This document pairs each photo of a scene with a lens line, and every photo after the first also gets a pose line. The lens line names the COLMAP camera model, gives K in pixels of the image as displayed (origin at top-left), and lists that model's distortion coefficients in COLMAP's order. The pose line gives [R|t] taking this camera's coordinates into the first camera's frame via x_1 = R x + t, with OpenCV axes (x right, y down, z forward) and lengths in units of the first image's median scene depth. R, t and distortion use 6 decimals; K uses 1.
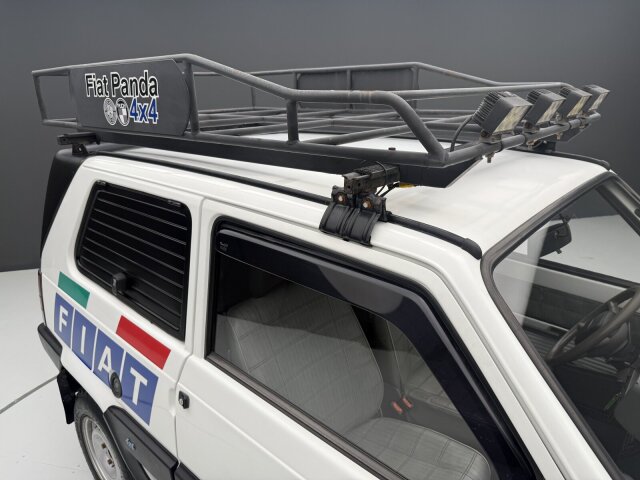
lens RADIAL K [[449.3, 0, 320.0], [0, 449.3, 240.0], [0, 0, 1]] dist [0.054257, -0.089232]
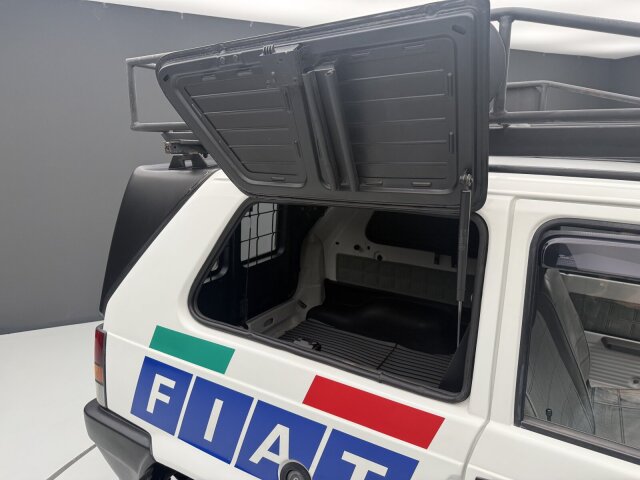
lens RADIAL K [[449.3, 0, 320.0], [0, 449.3, 240.0], [0, 0, 1]] dist [0.054257, -0.089232]
pose [[0.977954, -0.016908, 0.208136, -0.539472], [0.043066, 0.991621, -0.121795, 0.038069], [-0.204332, 0.128073, 0.970487, 0.263019]]
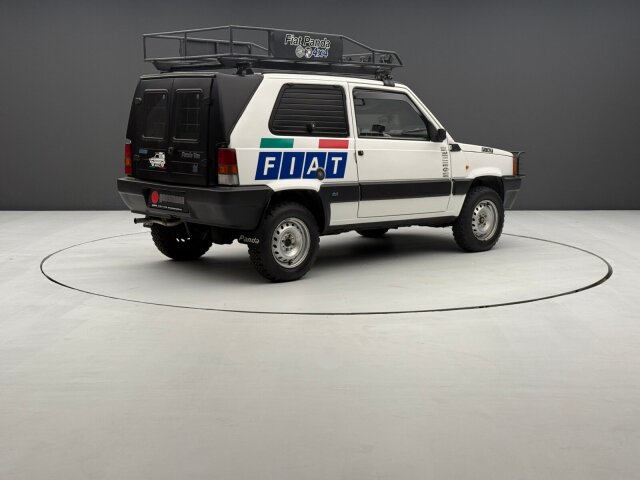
lens RADIAL K [[894.8, 0, 320.0], [0, 894.8, 240.0], [0, 0, 1]] dist [0.183917, 0.007596]
pose [[0.120668, -0.112421, 0.986307, -4.639790], [0.309221, 0.948391, 0.070269, 0.310376], [-0.943304, 0.296508, 0.149203, 0.442632]]
